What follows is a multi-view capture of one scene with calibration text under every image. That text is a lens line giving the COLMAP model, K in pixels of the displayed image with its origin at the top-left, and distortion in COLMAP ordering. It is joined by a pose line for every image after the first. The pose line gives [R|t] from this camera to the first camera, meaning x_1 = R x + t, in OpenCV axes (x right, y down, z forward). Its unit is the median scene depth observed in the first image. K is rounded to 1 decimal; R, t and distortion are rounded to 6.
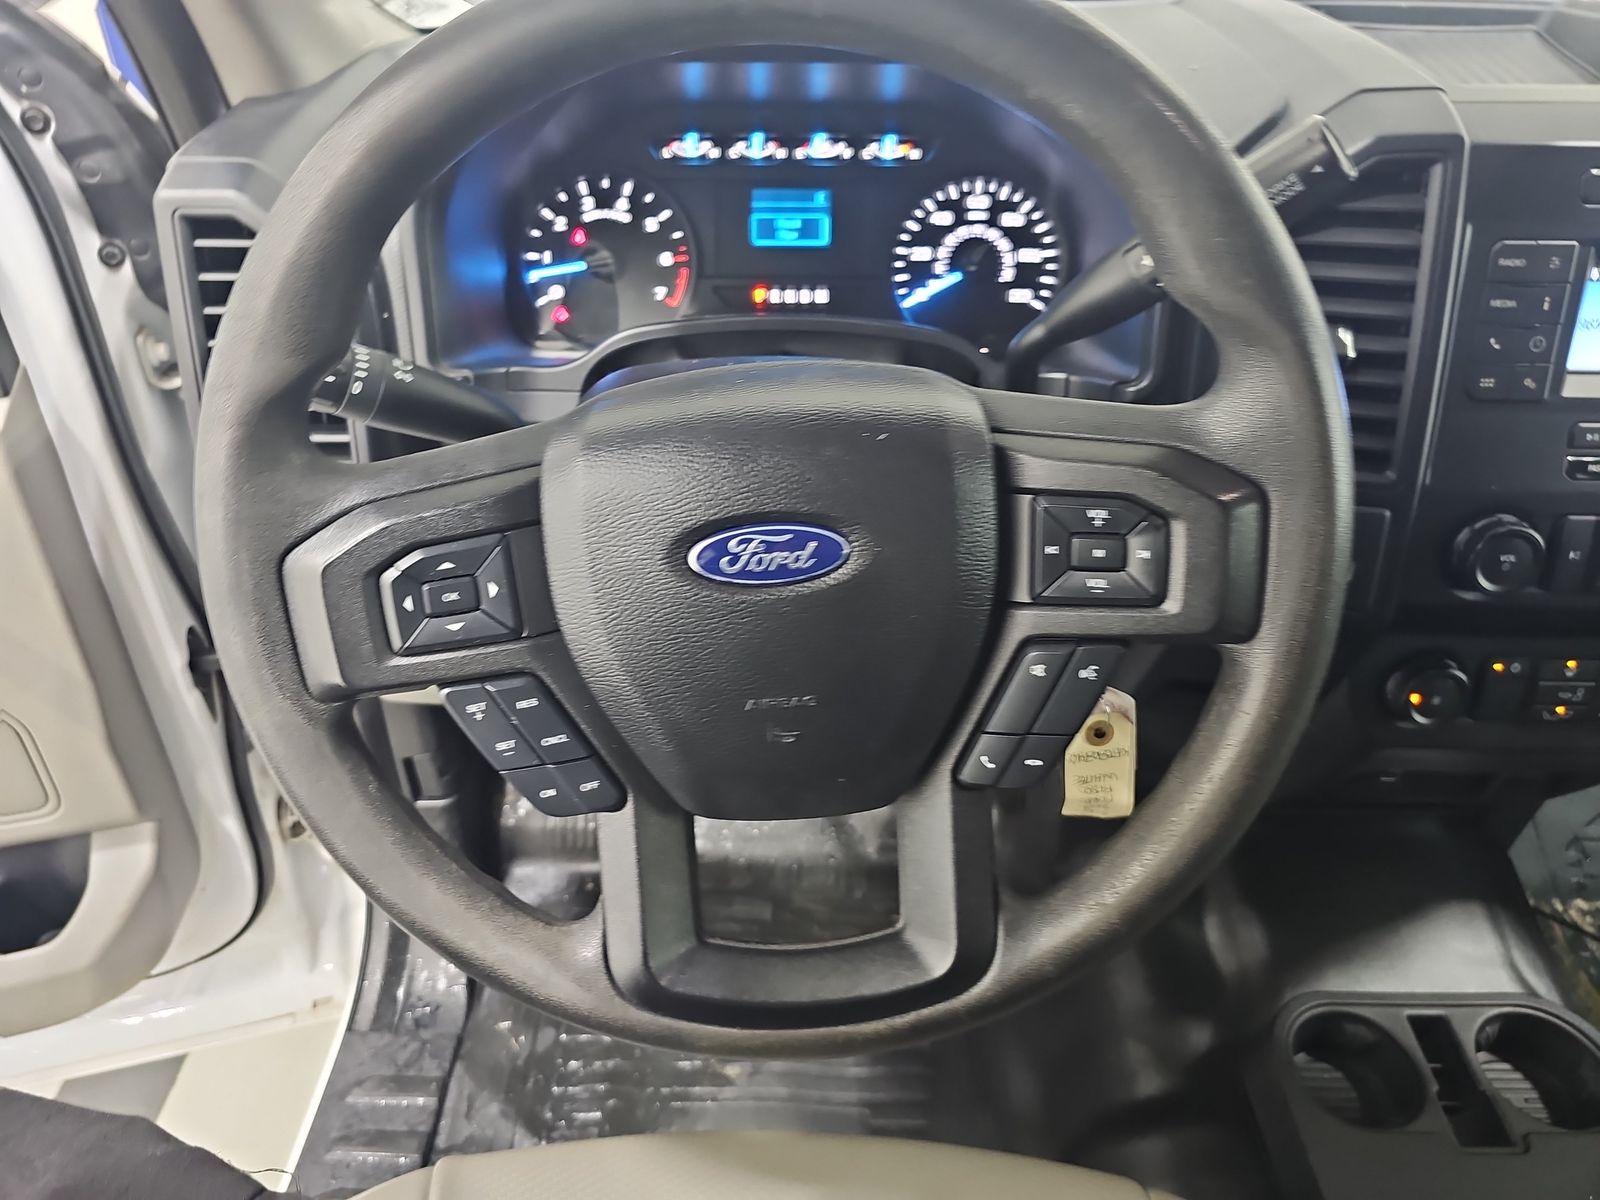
lens RADIAL K [[1061.4, 0, 789.5], [0, 1061.4, 598.5], [0, 0, 1]] dist [0.020198, -0.021557]
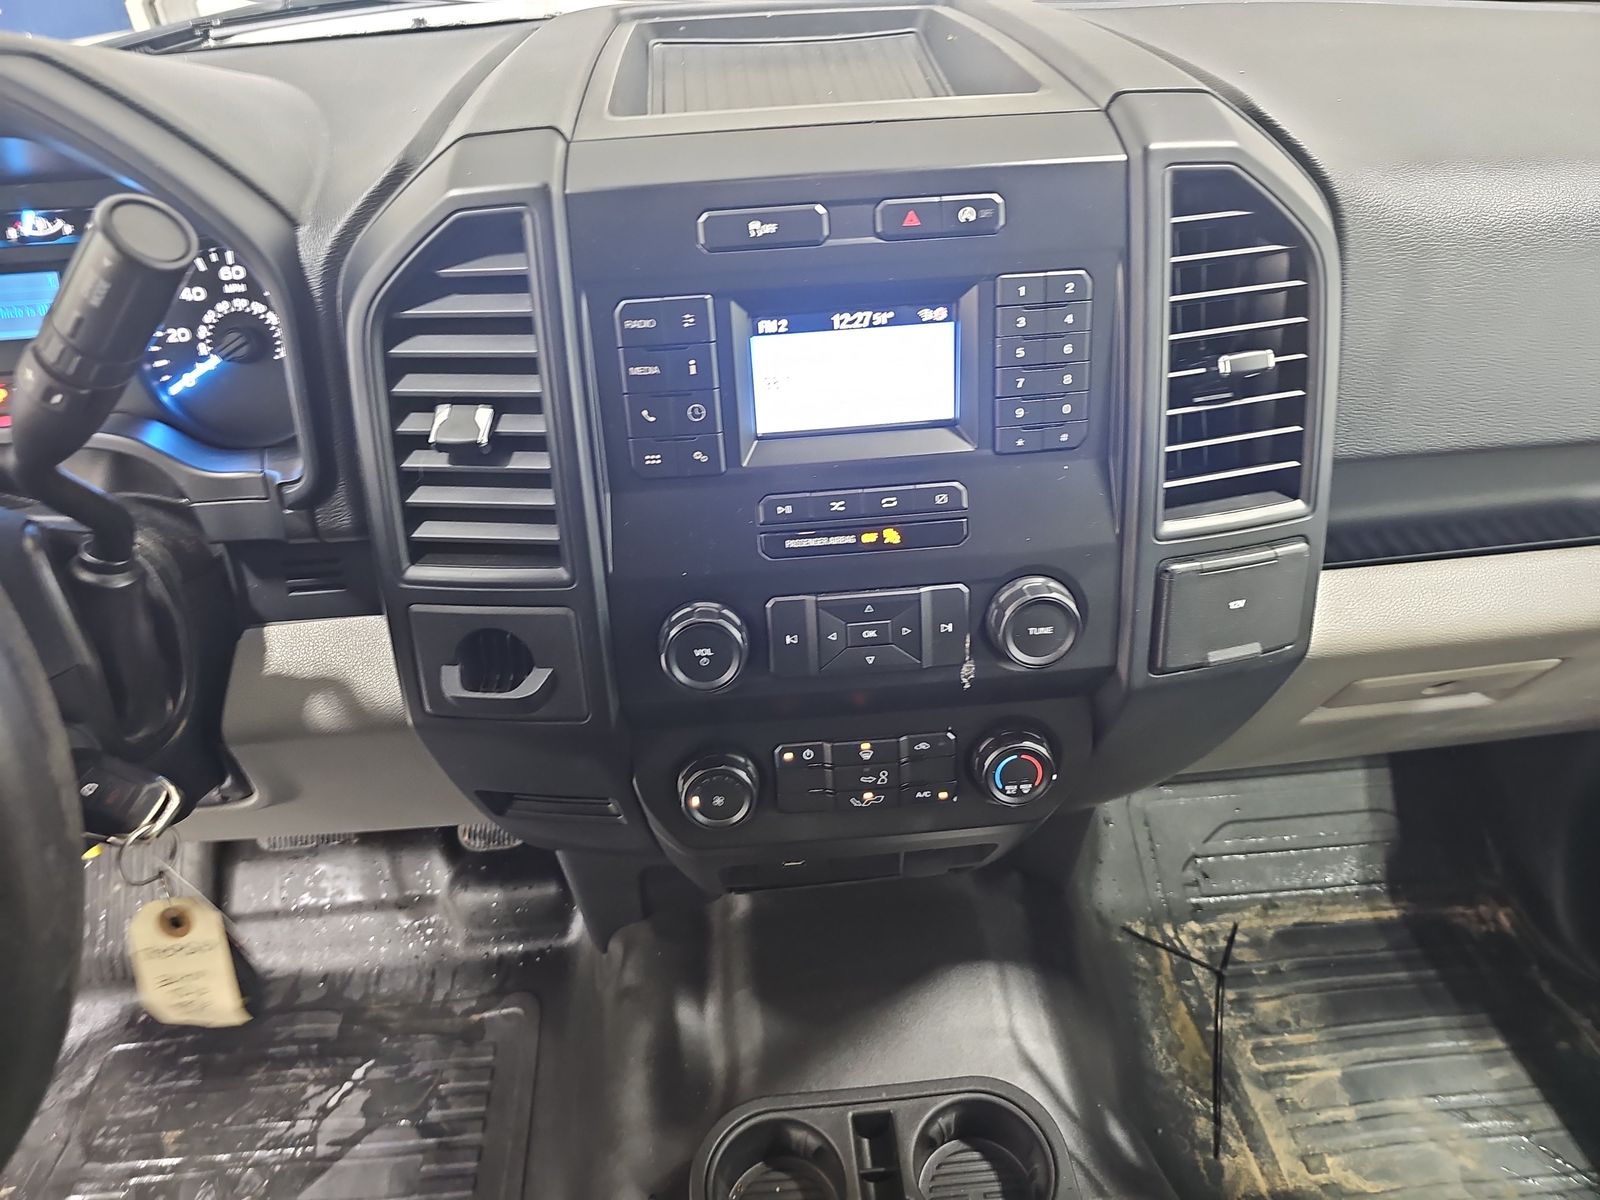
lens RADIAL K [[1061.4, 0, 794.0], [0, 1061.4, 600.2], [0, 0, 1]] dist [0.020198, -0.021557]
pose [[0.995052, -0.087804, 0.046506, 0.574347], [0.087833, 0.996134, 0.001426, -0.061377], [-0.046452, 0.002665, 0.998917, 0.092605]]
